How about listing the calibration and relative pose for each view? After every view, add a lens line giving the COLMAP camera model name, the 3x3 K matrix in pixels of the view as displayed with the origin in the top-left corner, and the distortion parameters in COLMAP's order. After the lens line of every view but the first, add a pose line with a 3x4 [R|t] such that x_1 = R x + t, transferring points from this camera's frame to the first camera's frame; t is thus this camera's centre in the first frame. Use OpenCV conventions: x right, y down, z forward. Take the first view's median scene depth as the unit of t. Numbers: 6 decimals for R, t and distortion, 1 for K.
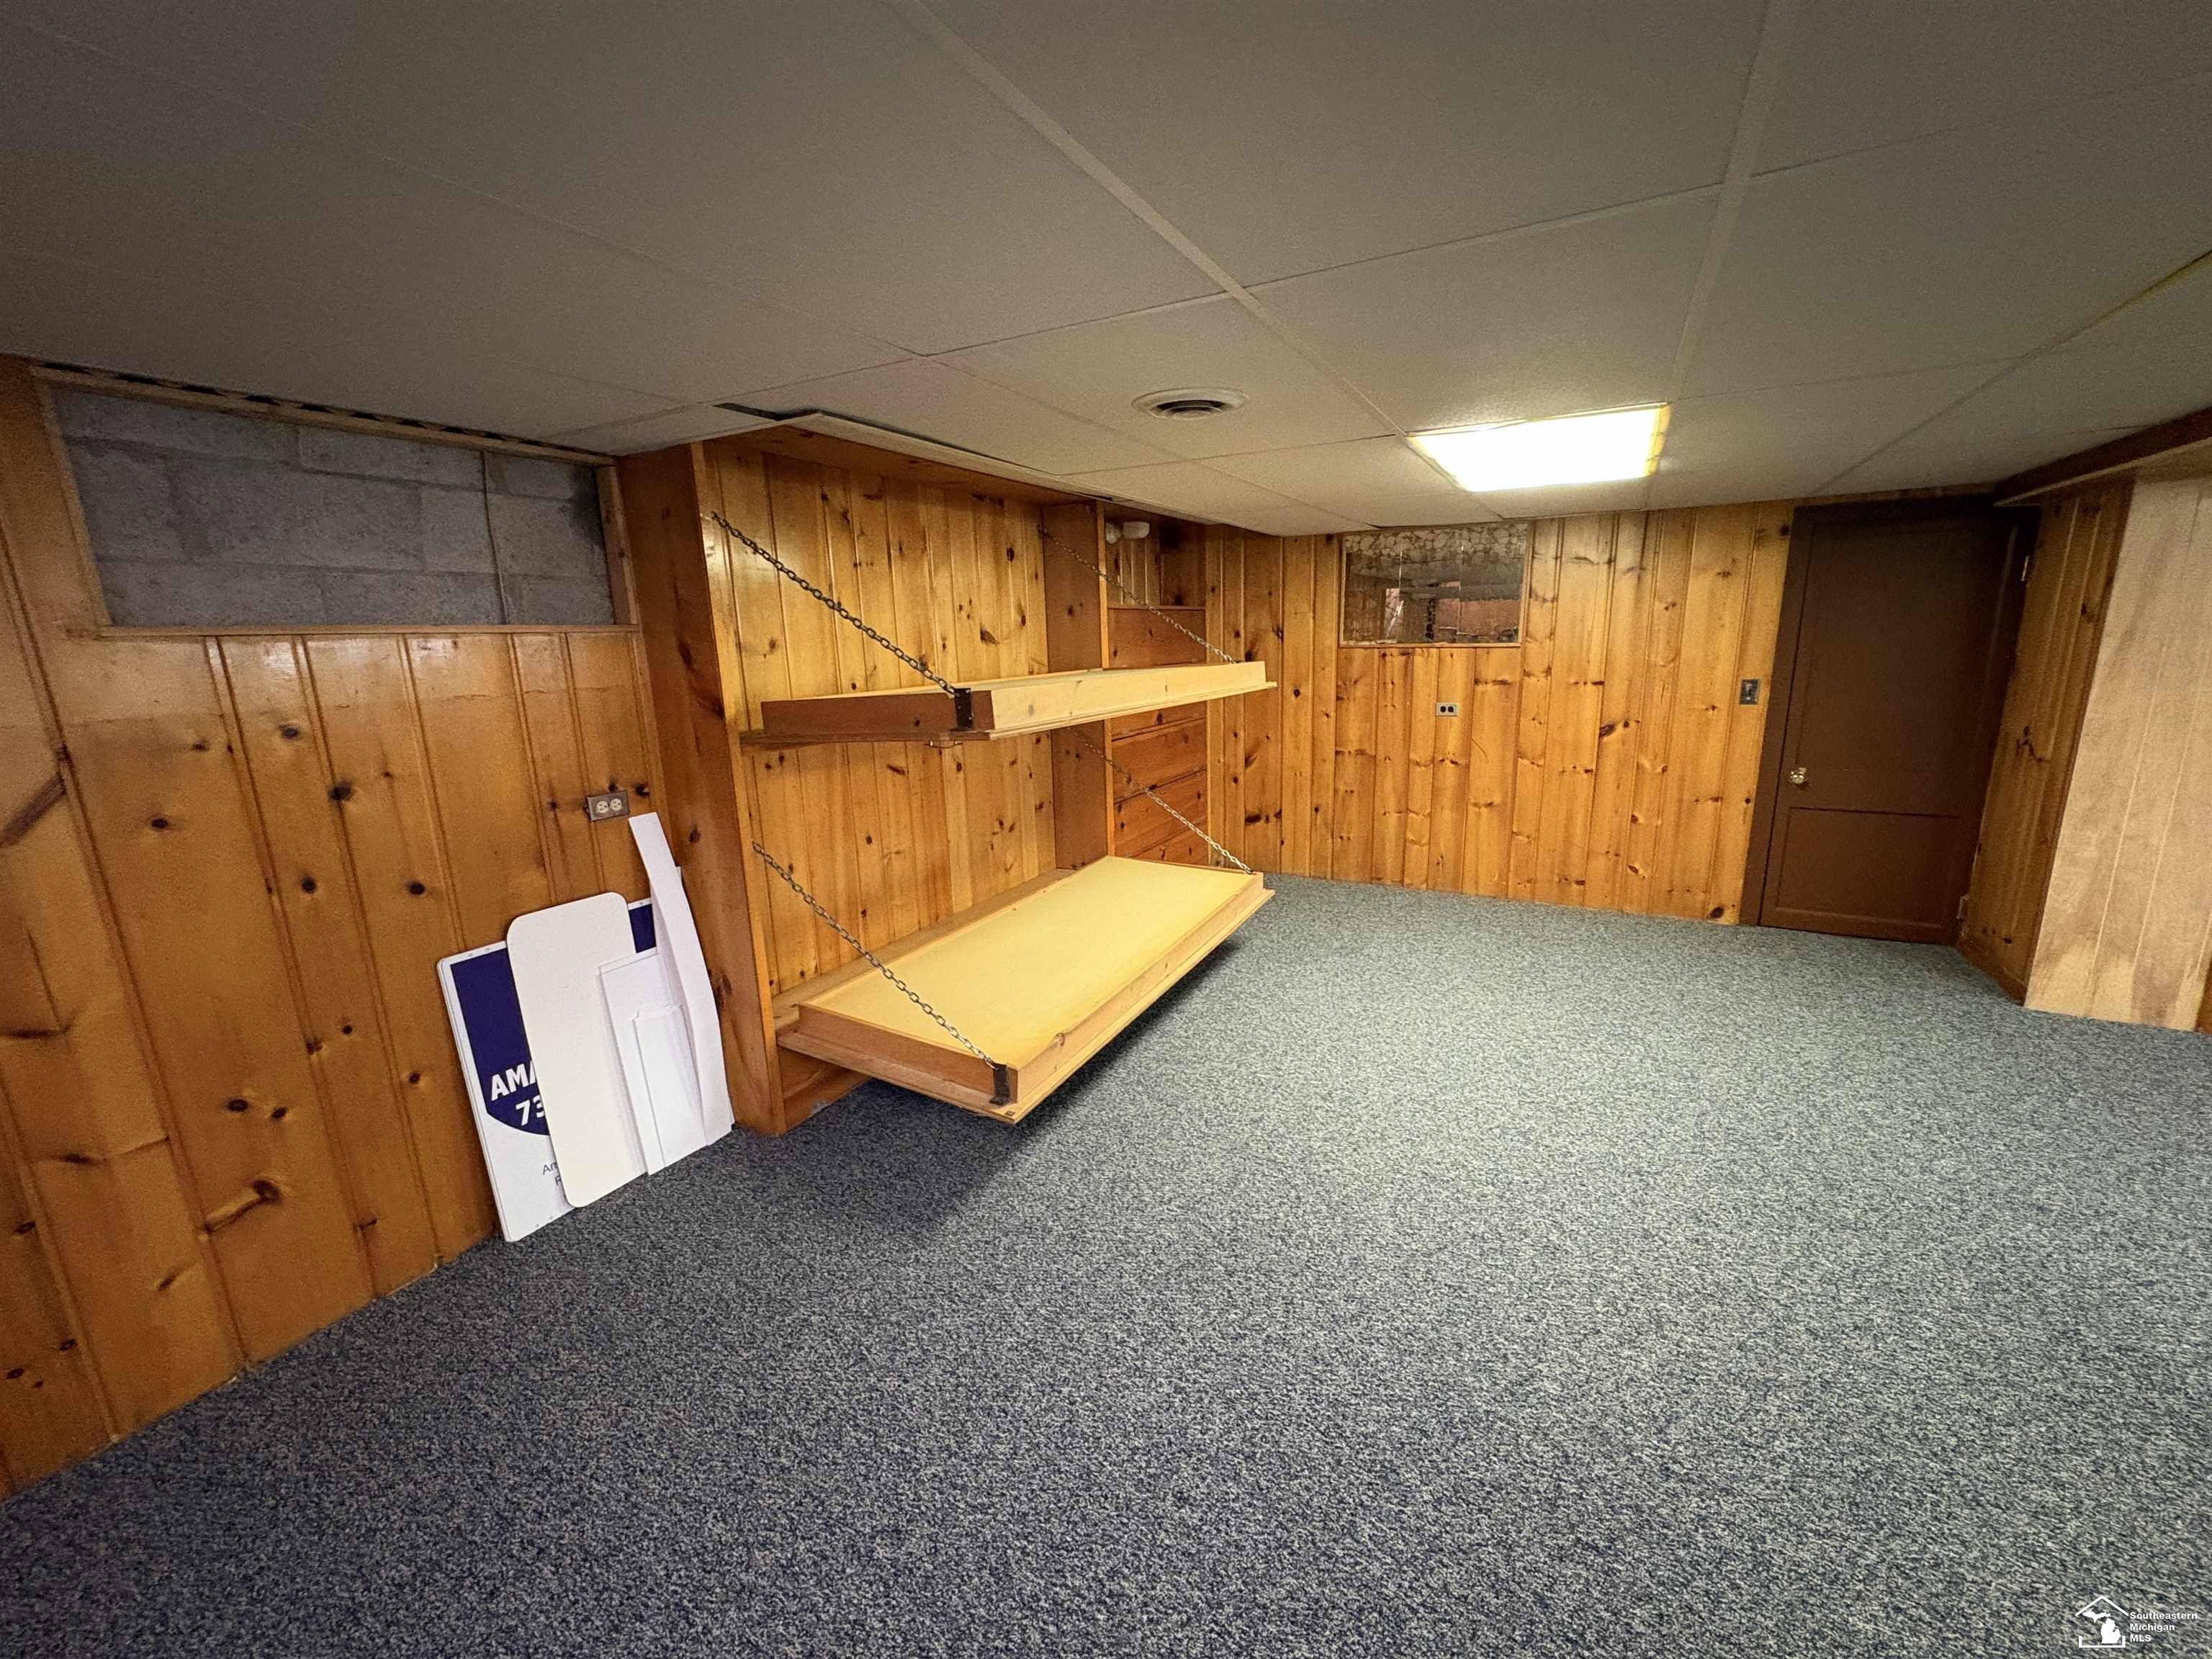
lens RADIAL K [[878.4, 0, 1101.3], [0, 878.4, 831.8], [0, 0, 1]] dist [-0.000598, 0.000794]
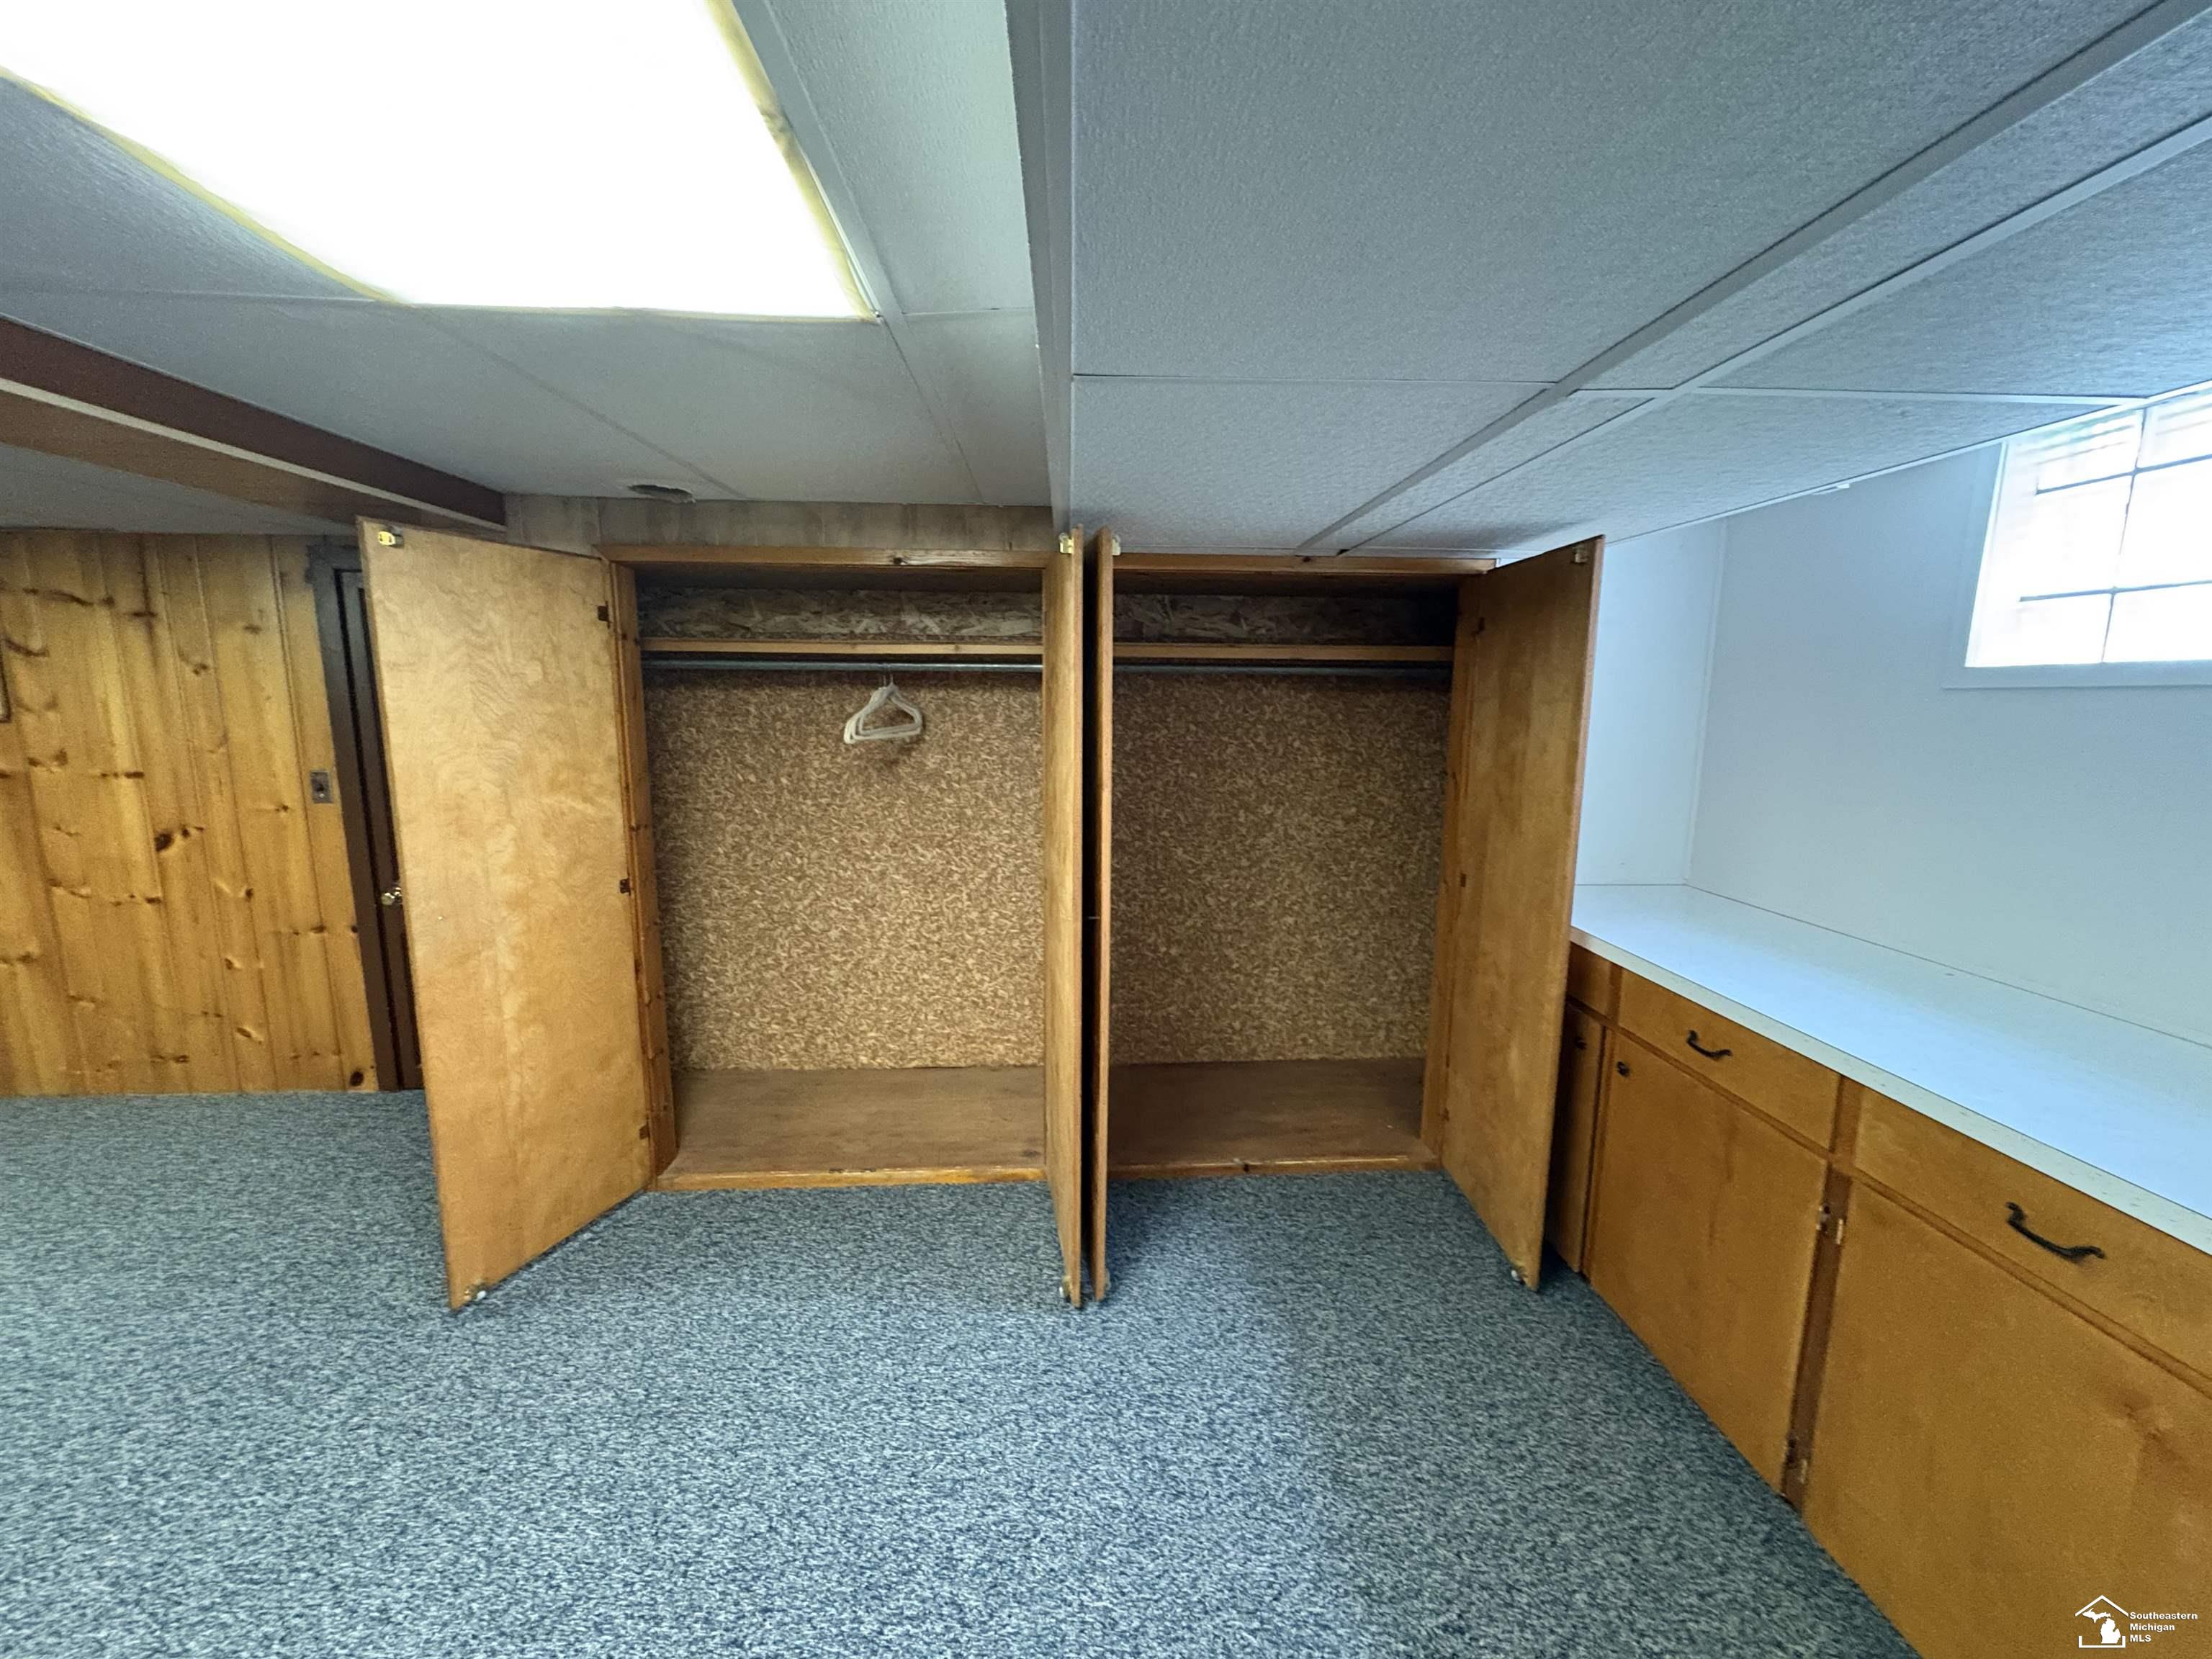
lens RADIAL K [[878.4, 0, 1109.3], [0, 878.4, 829.6], [0, 0, 1]] dist [-0.000598, 0.000794]
pose [[0.837997, -0.050901, 0.543296, 0.875504], [0.088274, 0.995171, -0.042918, -0.030859], [-0.538488, 0.083924, 0.838443, 0.012065]]
